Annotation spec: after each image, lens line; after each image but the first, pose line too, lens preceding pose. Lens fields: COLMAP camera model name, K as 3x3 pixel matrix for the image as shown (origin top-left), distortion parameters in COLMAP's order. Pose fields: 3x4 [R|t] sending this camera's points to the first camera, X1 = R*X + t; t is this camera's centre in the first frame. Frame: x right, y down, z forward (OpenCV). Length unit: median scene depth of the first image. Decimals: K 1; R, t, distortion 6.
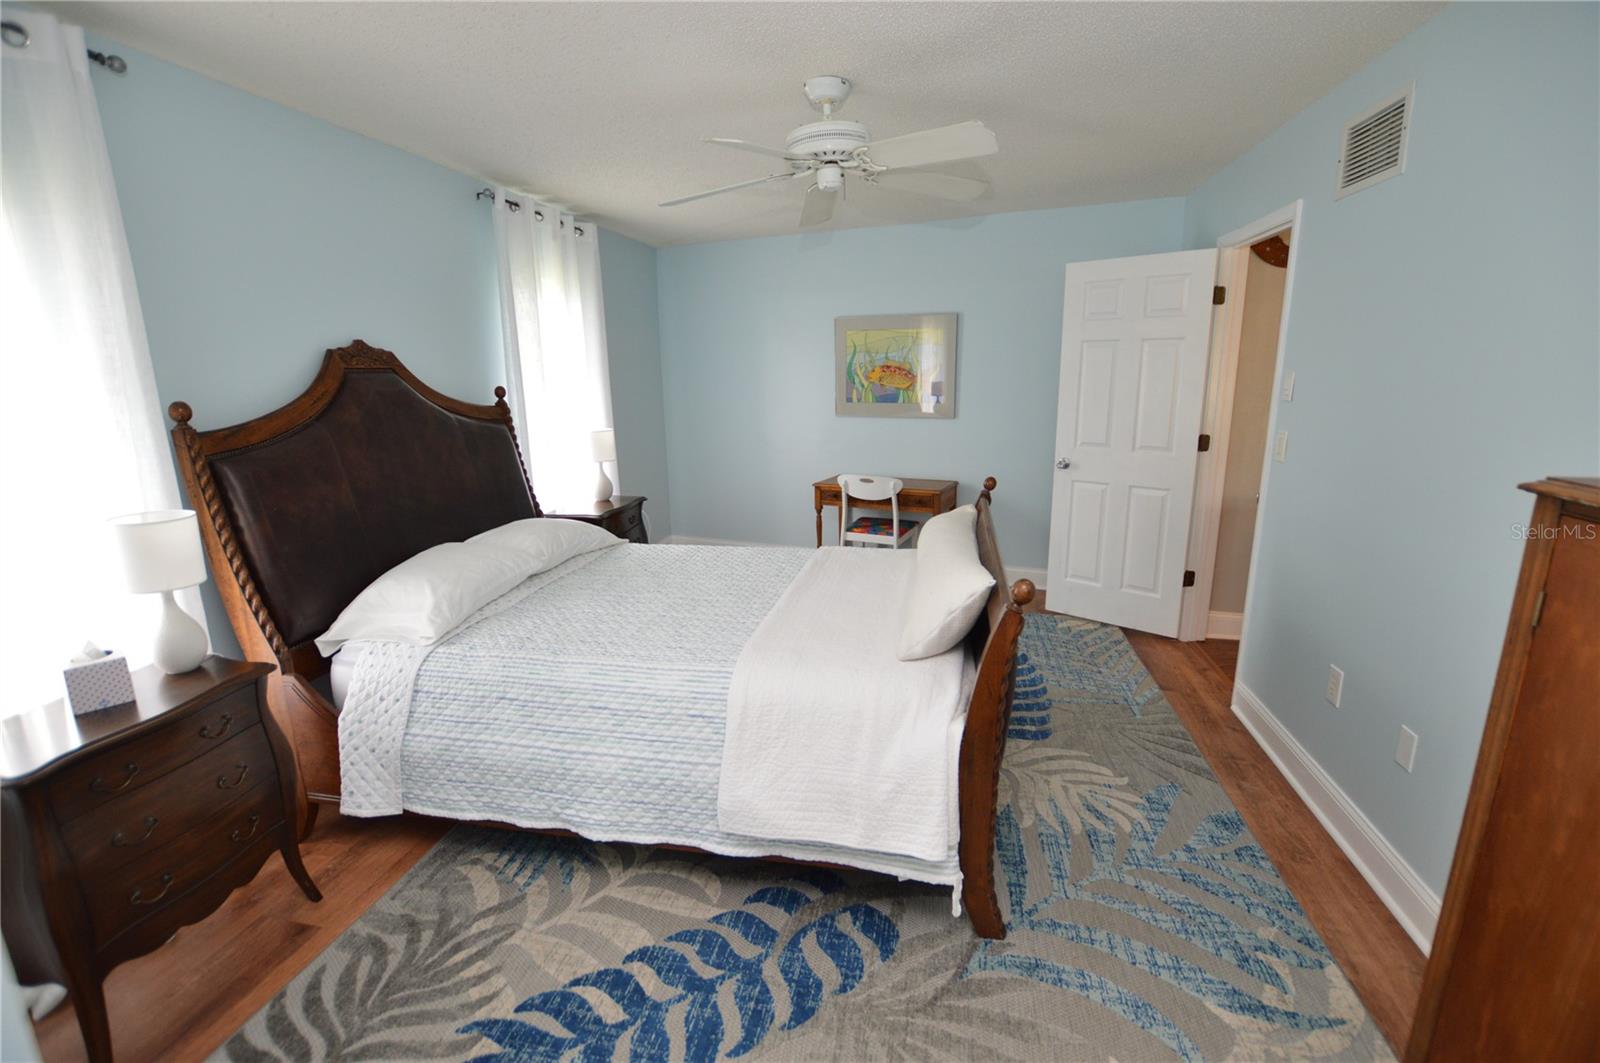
lens RADIAL K [[716.1, 0, 801.9], [0, 716.1, 531.8], [0, 0, 1]] dist [-0.030960, 0.002958]
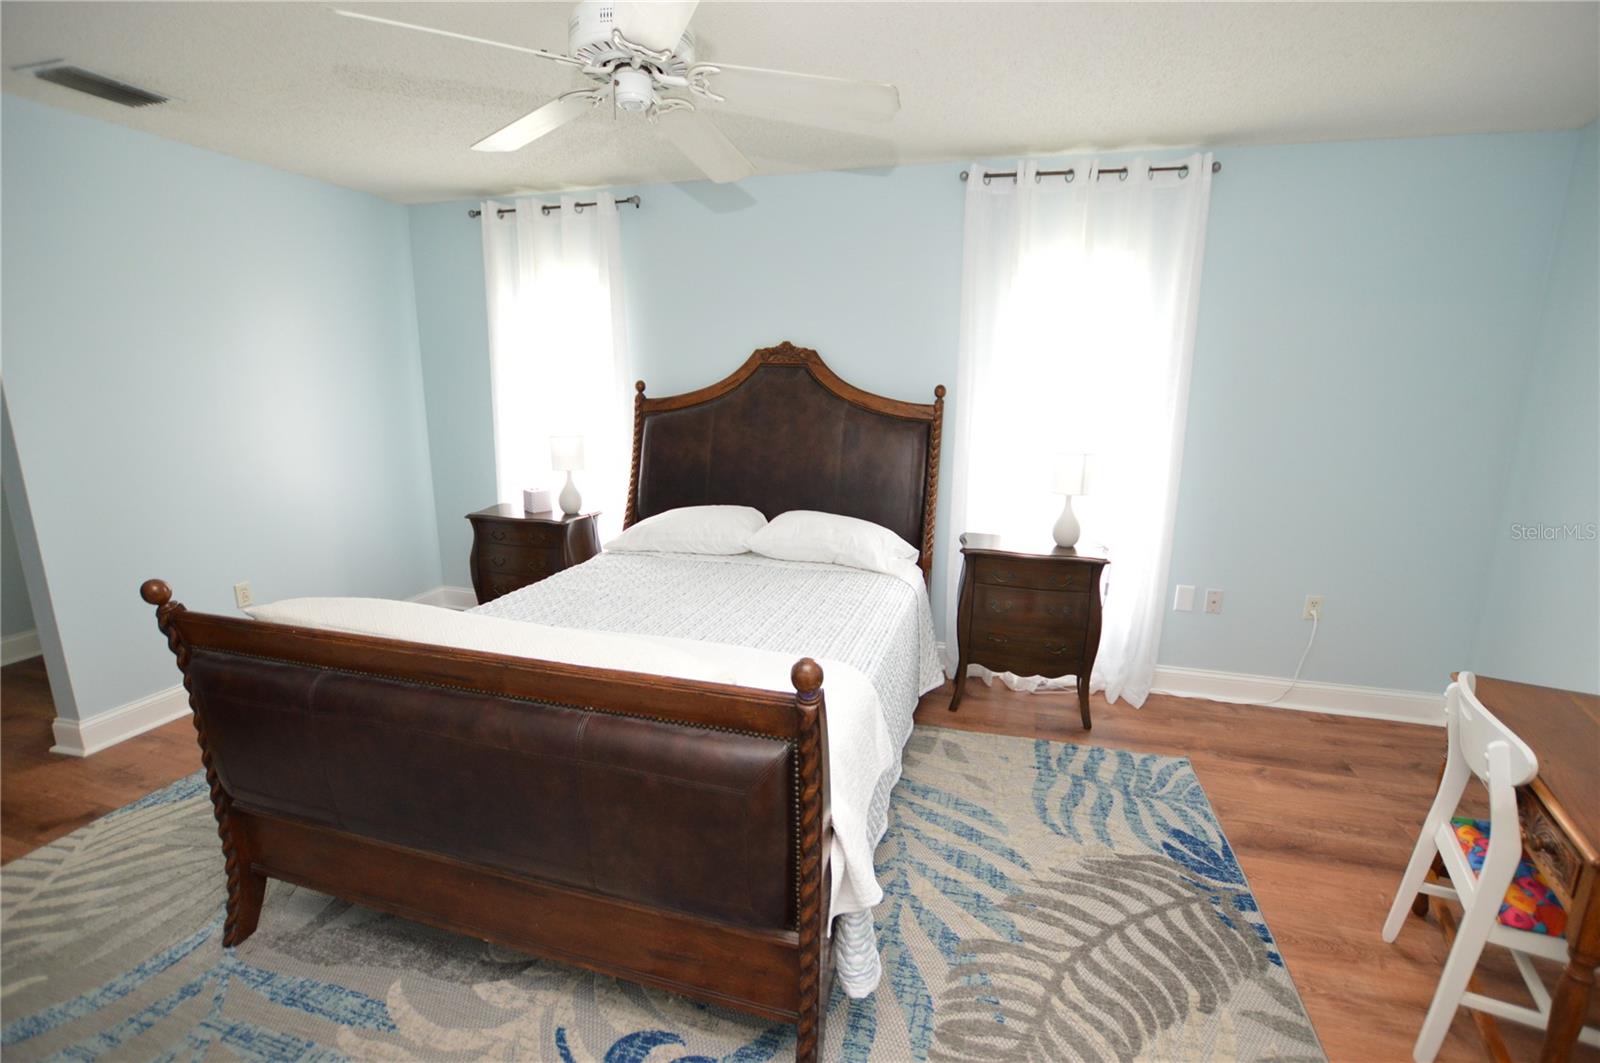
lens RADIAL K [[716.1, 0, 801.9], [0, 716.1, 531.8], [0, 0, 1]] dist [-0.030960, 0.002958]
pose [[-0.064139, 0.232265, -0.970536, 0.827854], [-0.229941, 0.942930, 0.240854, -0.311287], [0.971089, 0.238614, -0.007072, 1.316173]]
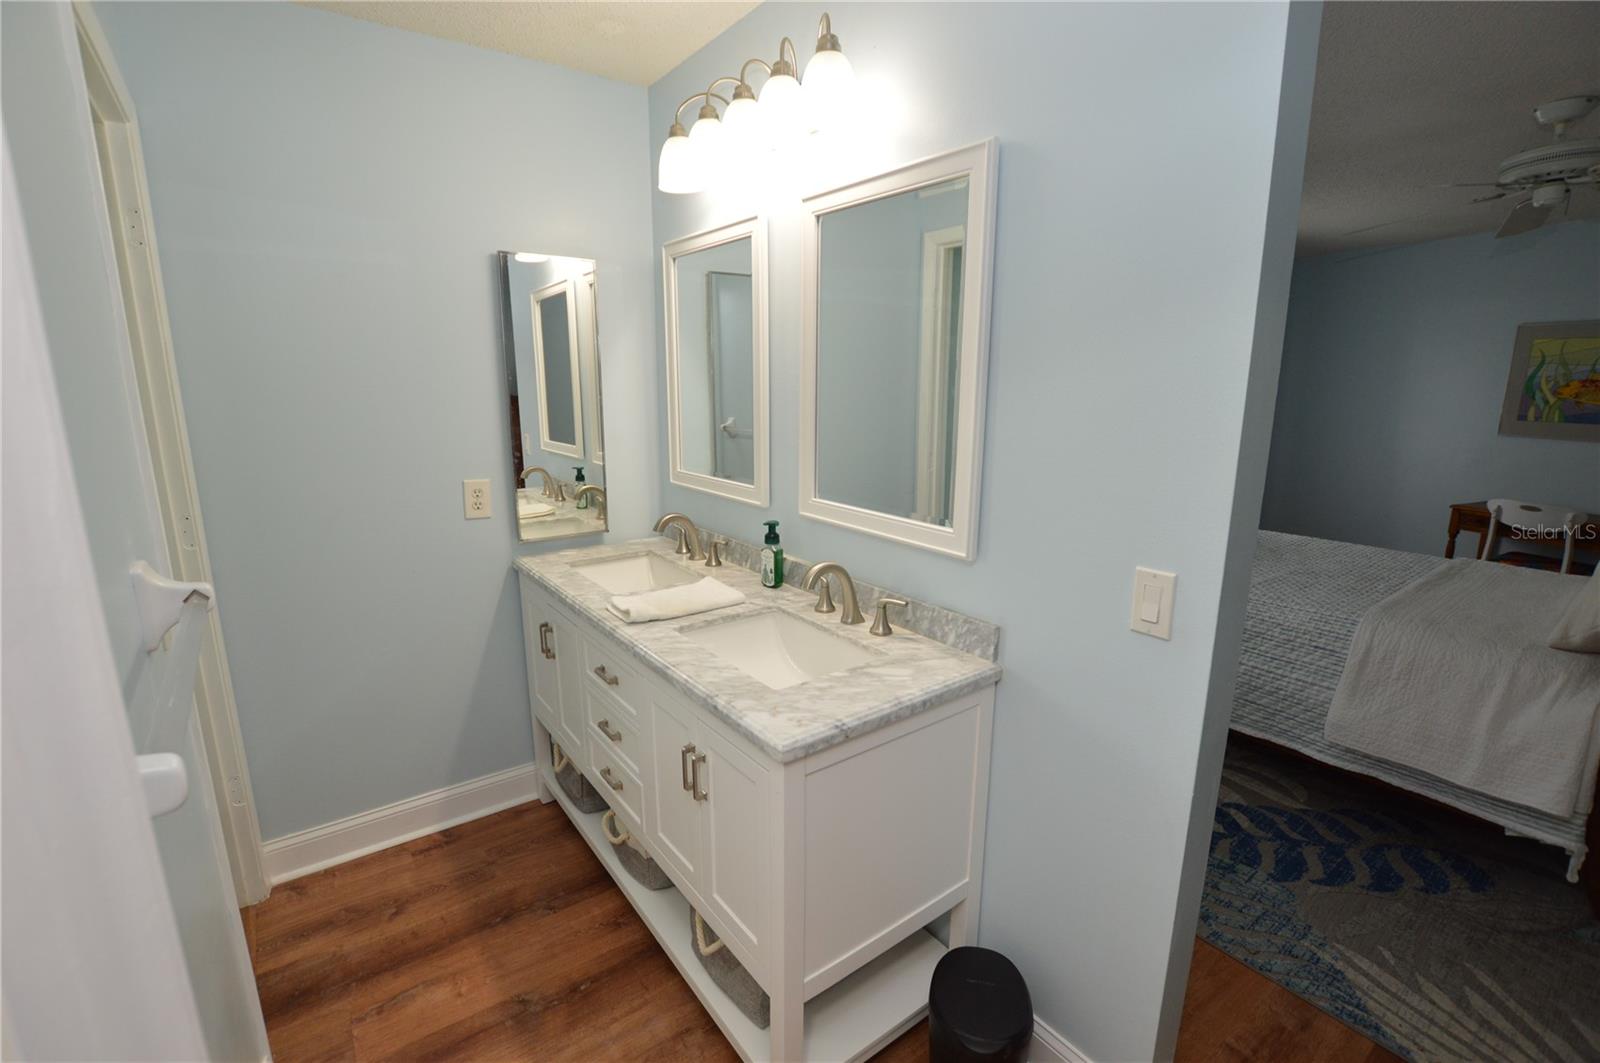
lens RADIAL K [[713.6, 0, 797.4], [0, 713.6, 531.5], [0, 0, 1]] dist [-0.034456, 0.005753]
pose [[0.744782, 0.159622, -0.647936, -0.063062], [-0.163281, 0.985046, 0.054984, 0.134475], [0.647023, 0.064845, 0.759708, -0.544017]]
